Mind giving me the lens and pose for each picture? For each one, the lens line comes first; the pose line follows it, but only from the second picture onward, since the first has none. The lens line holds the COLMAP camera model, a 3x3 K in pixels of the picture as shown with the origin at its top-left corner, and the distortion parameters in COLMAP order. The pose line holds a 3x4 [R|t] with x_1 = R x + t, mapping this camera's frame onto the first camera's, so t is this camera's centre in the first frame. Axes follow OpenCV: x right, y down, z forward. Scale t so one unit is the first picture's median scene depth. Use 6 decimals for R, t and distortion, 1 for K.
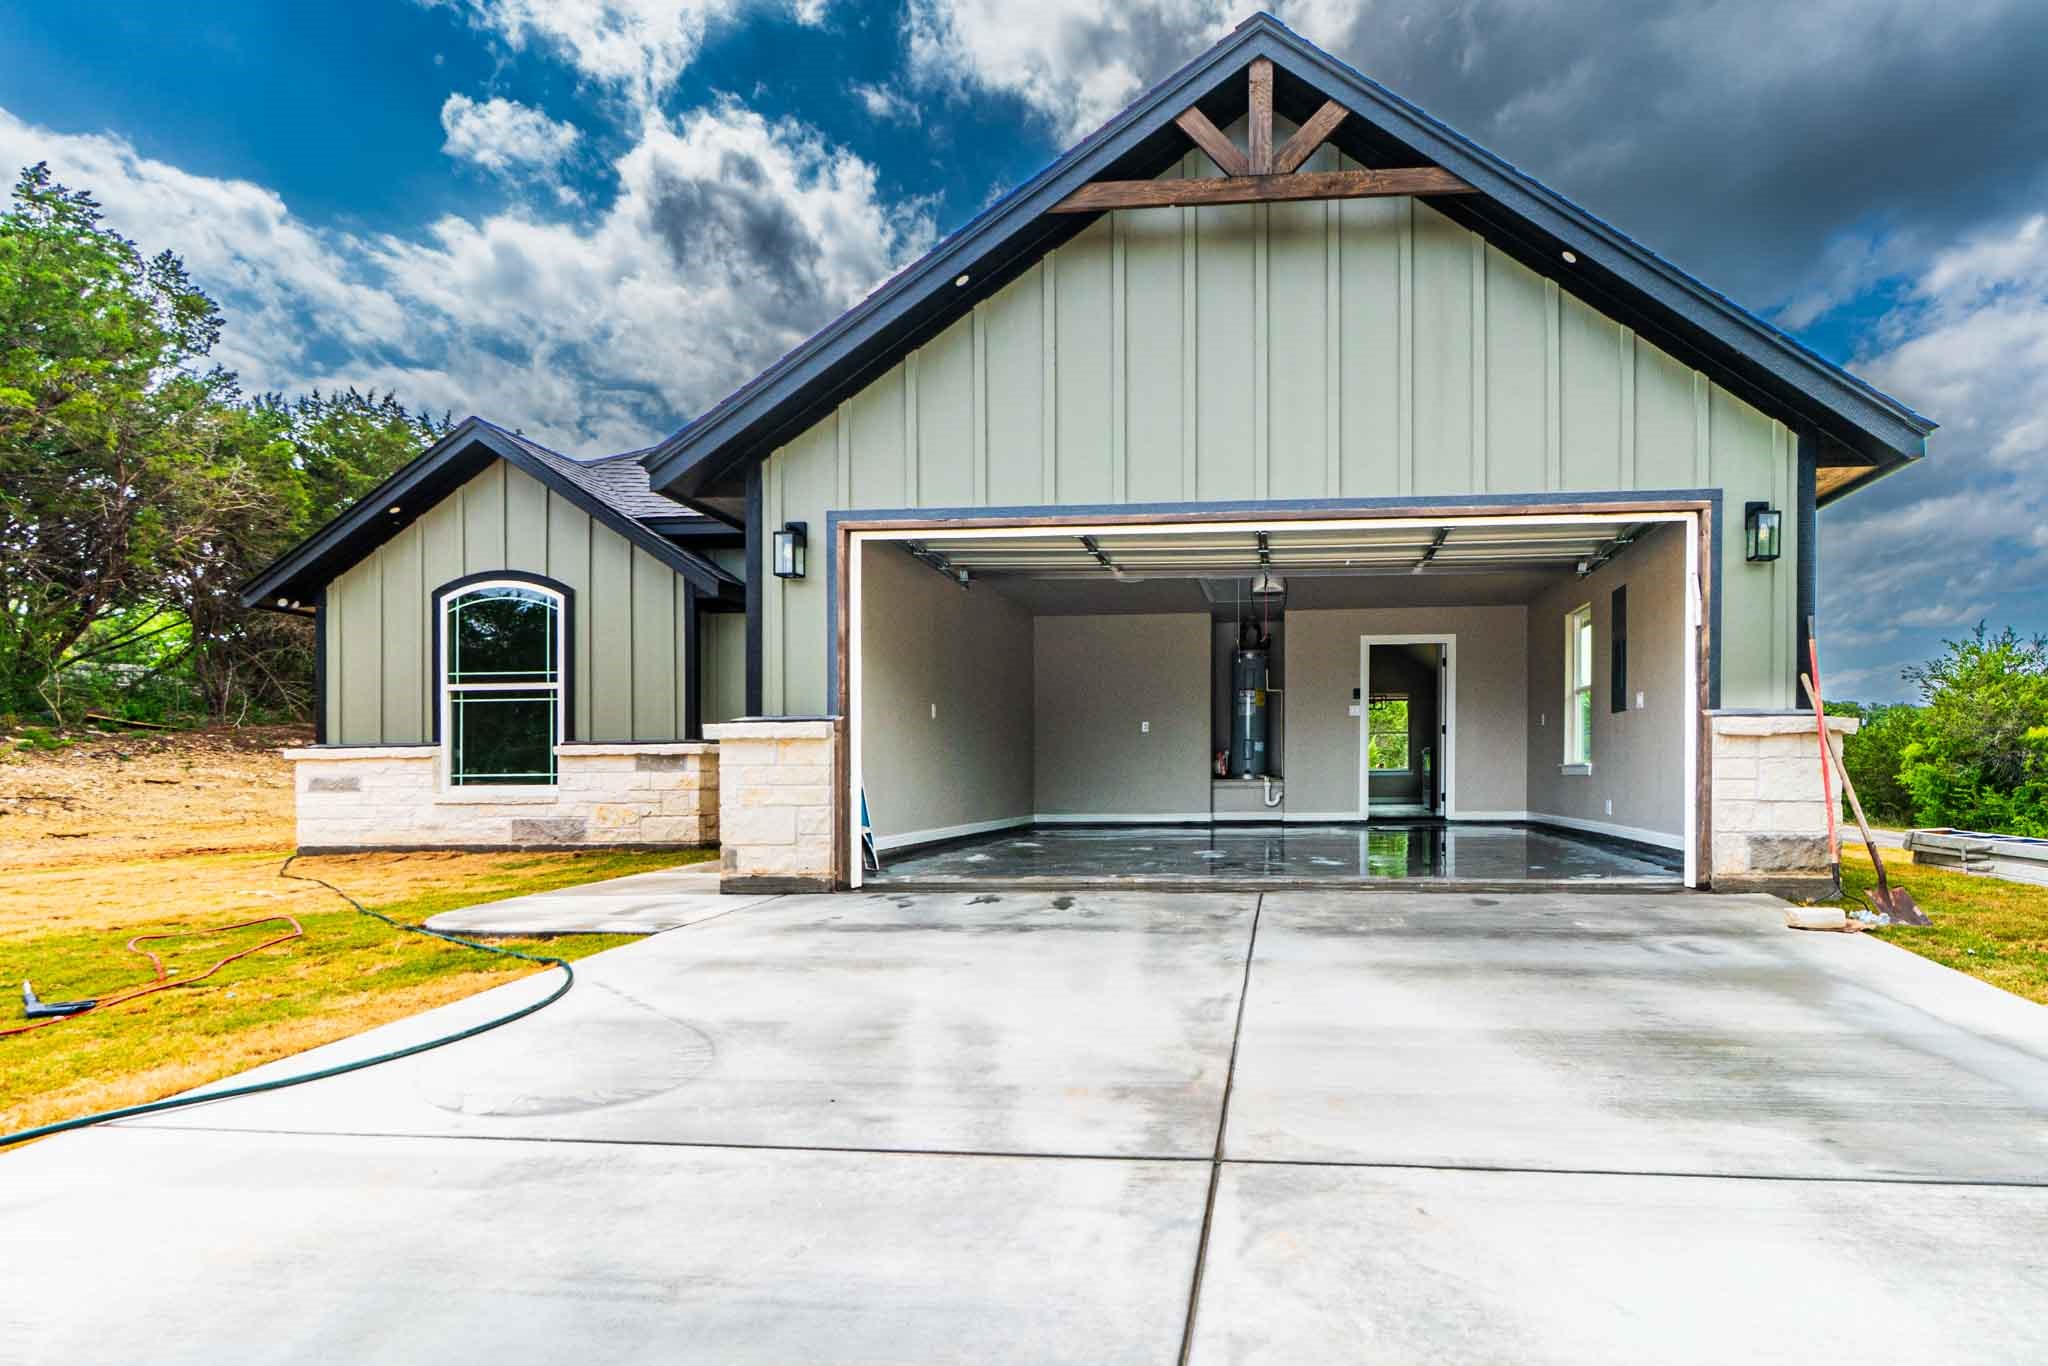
lens RADIAL K [[1045.5, 0, 1025.2], [0, 1045.5, 781.2], [0, 0, 1]] dist [-0.003339, -0.000796]
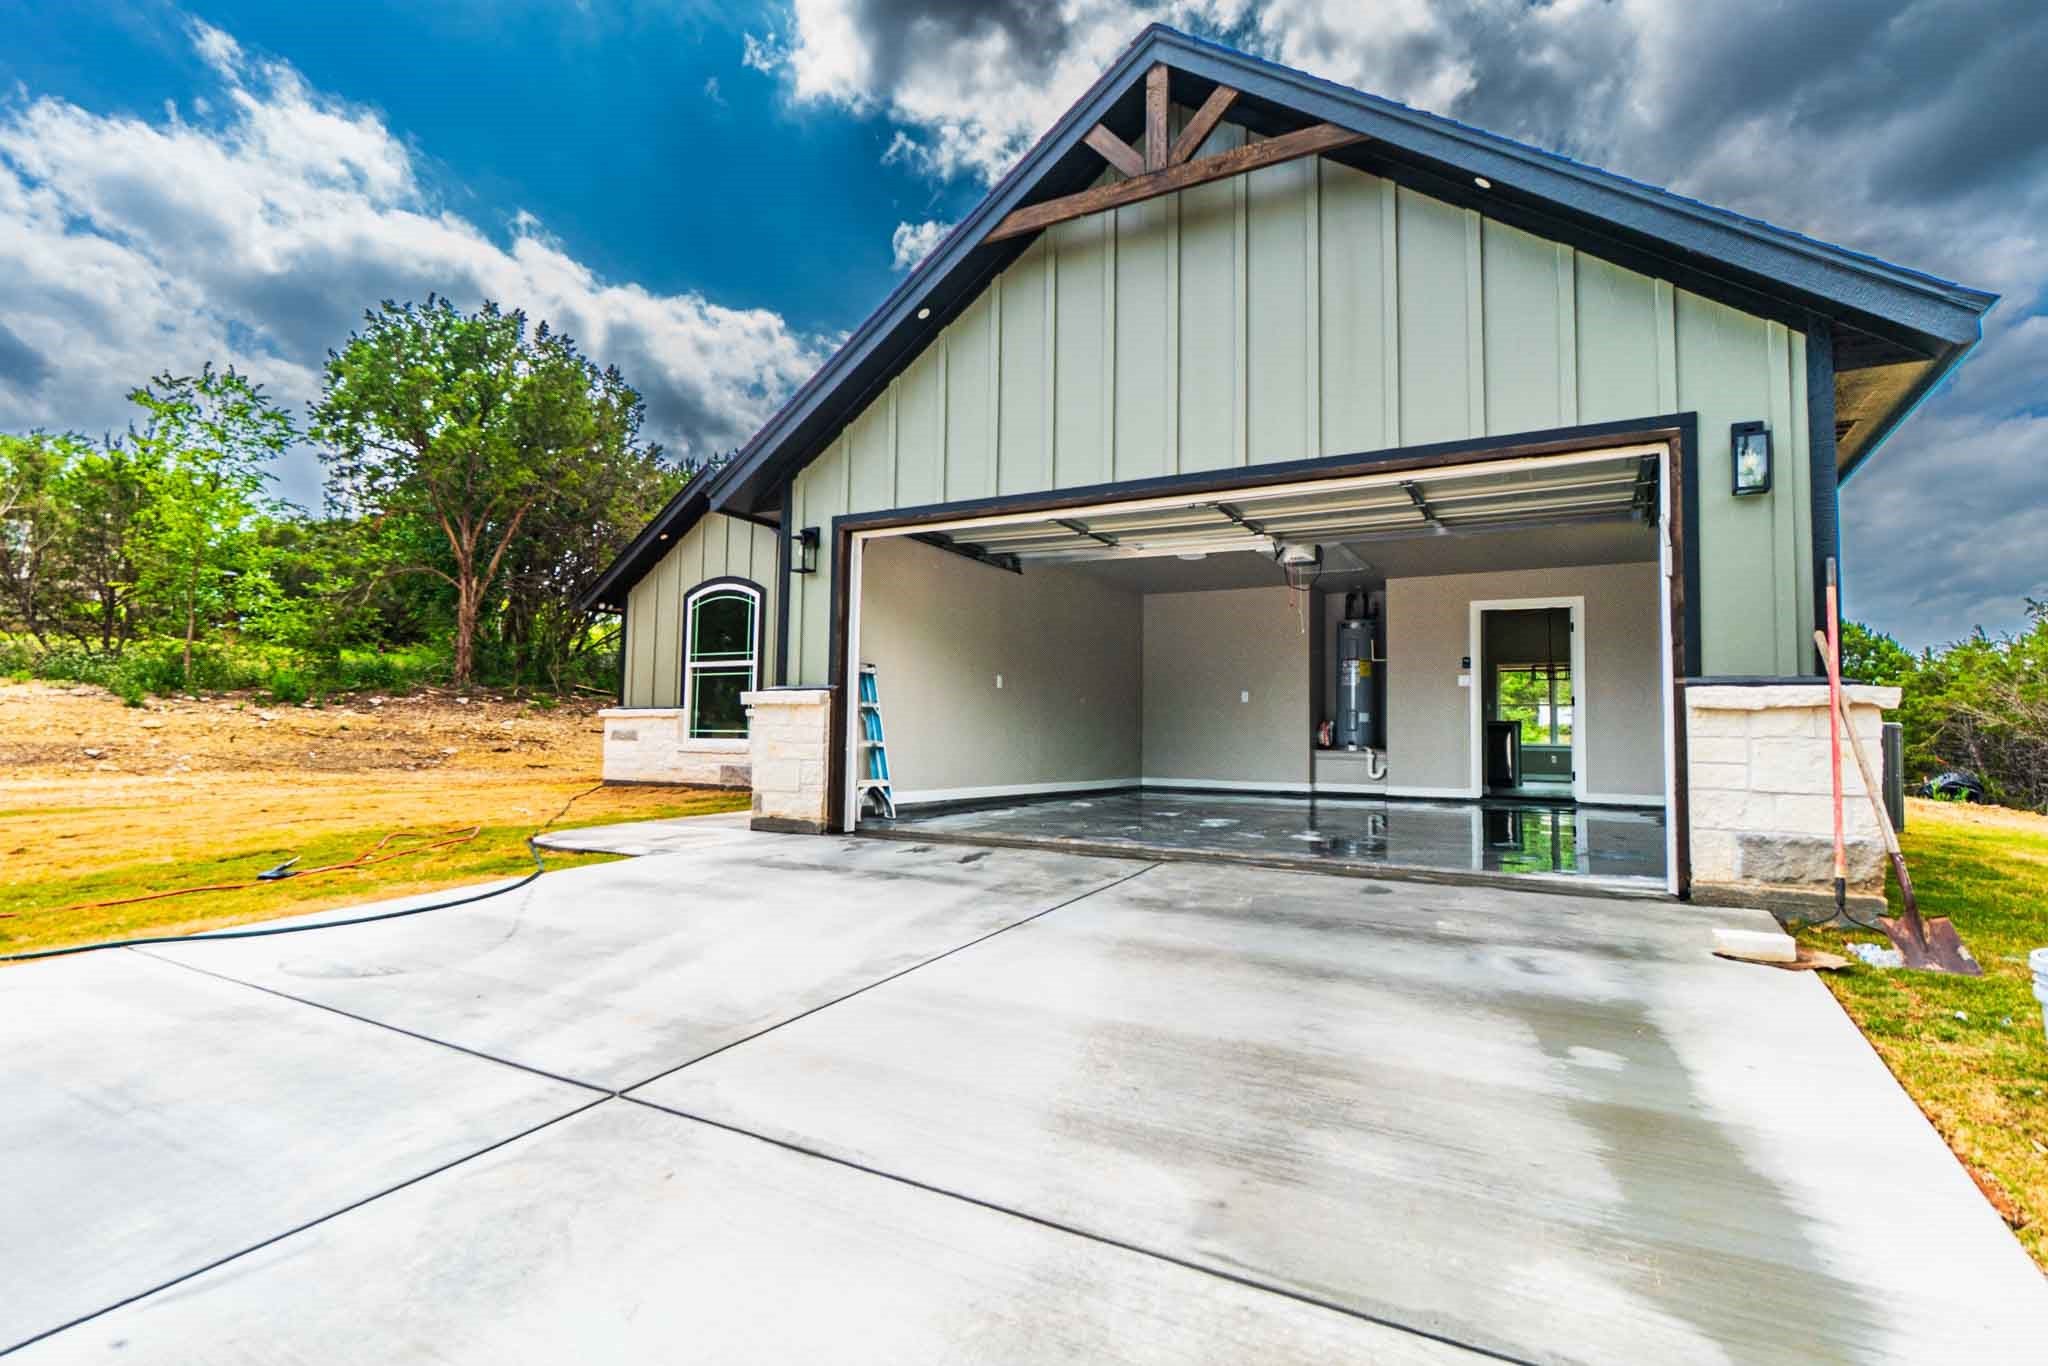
lens RADIAL K [[925.4, 0, 1024.0], [0, 925.4, 683.0], [0, 0, 1]] dist [0.001007, -0.000077]
pose [[0.919237, -0.001092, -0.393704, 0.432126], [-0.025120, 0.997796, -0.061420, -0.006038], [0.392904, 0.066350, 0.917183, 0.118698]]
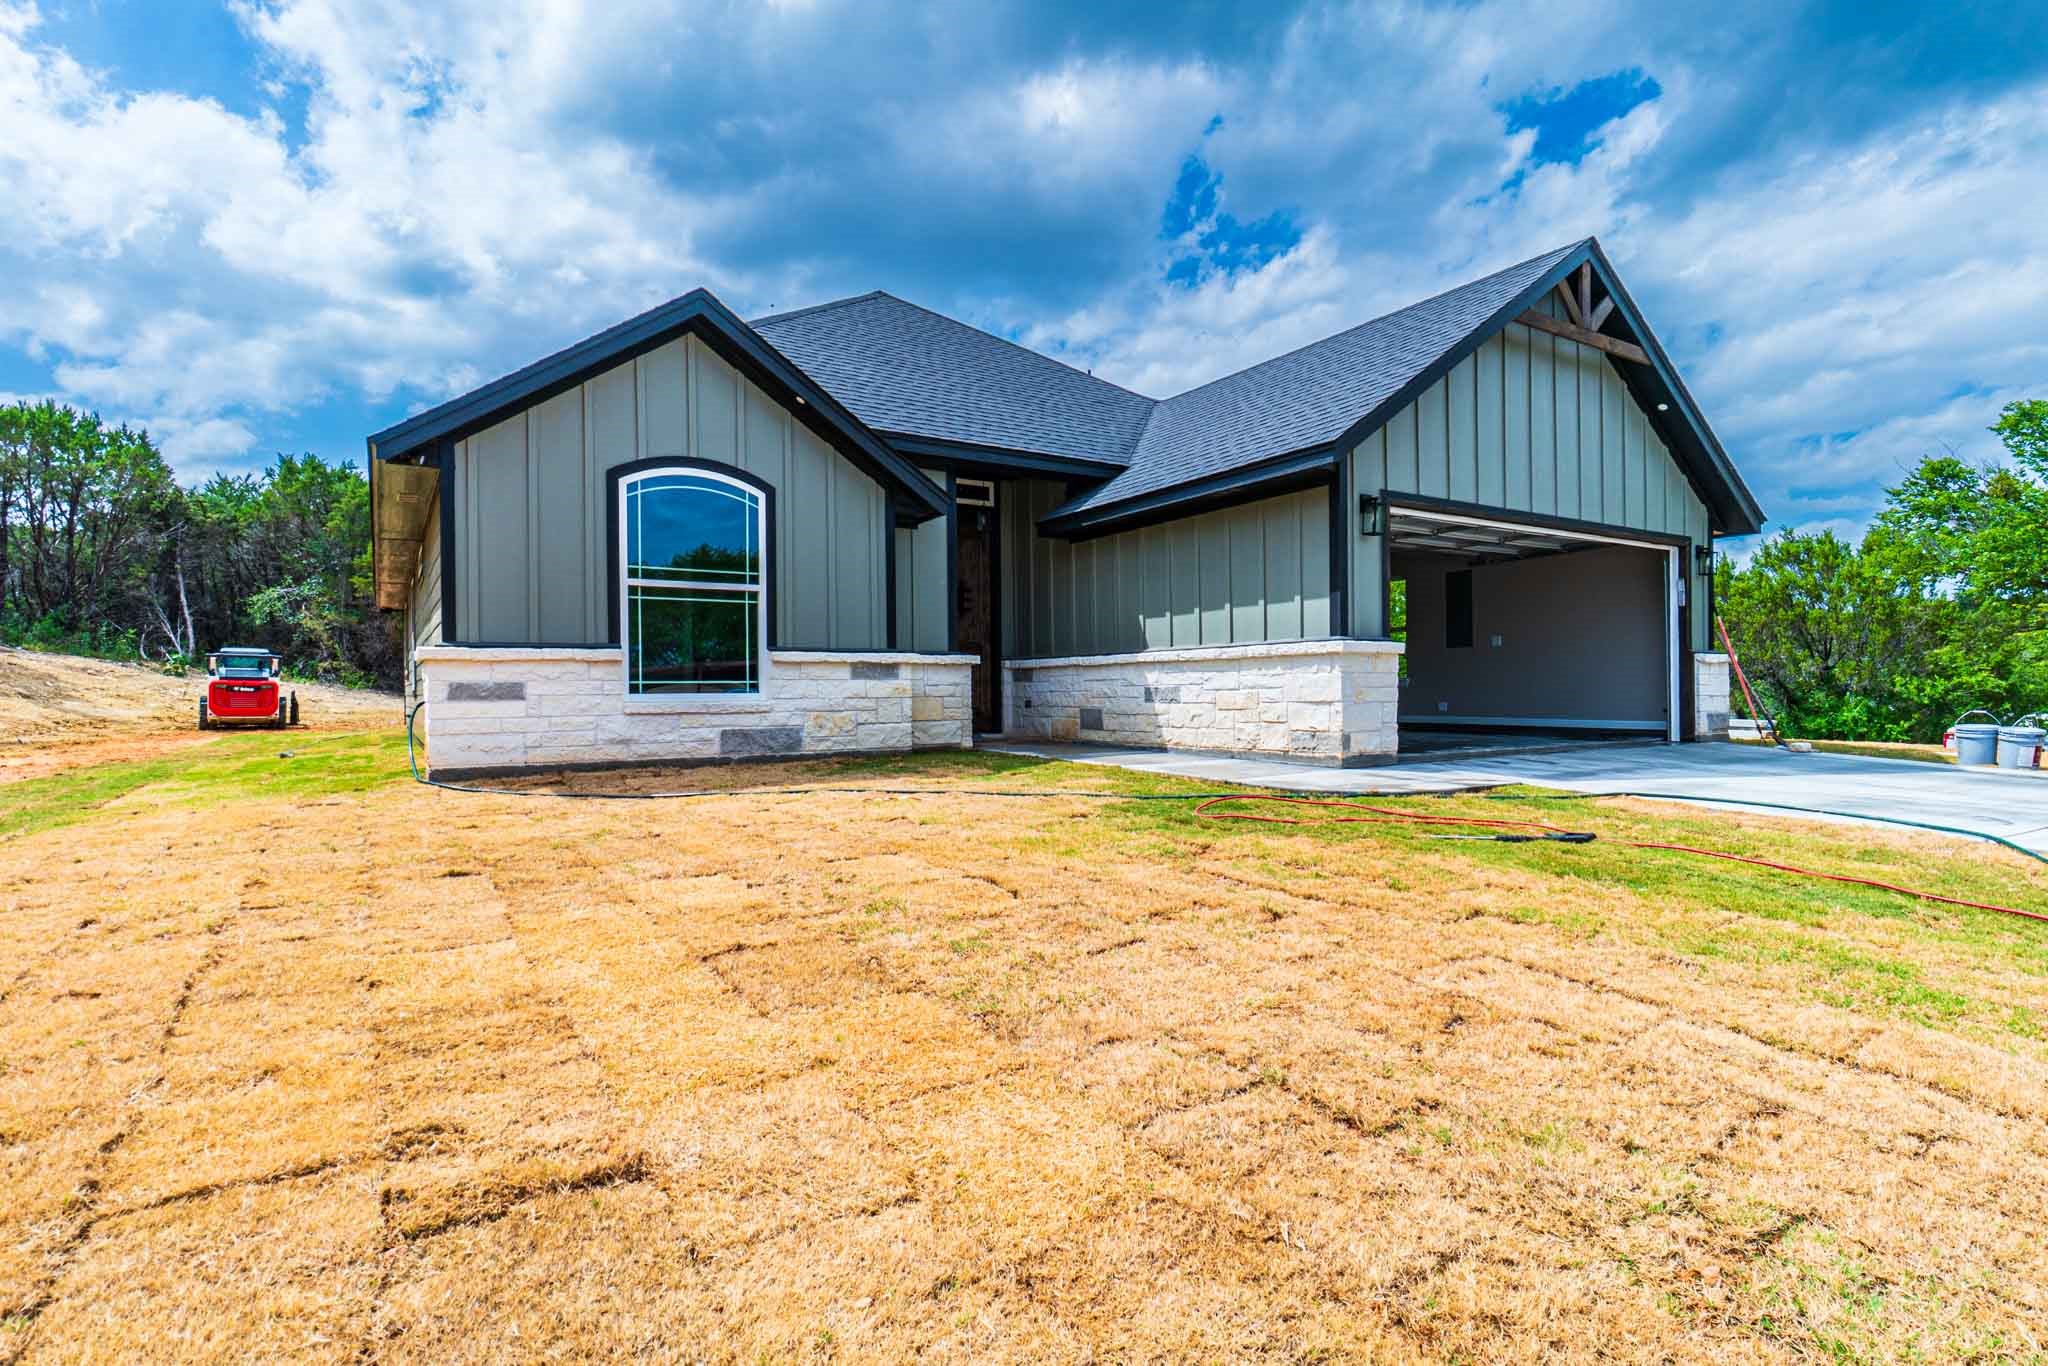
lens RADIAL K [[925.4, 0, 1024.0], [0, 925.4, 683.0], [0, 0, 1]] dist [0.001007, -0.000077]
pose [[0.822349, 0.006395, 0.568947, -1.014838], [0.004081, 0.999845, -0.017138, 0.014061], [-0.568968, 0.016415, 0.822196, 0.244911]]
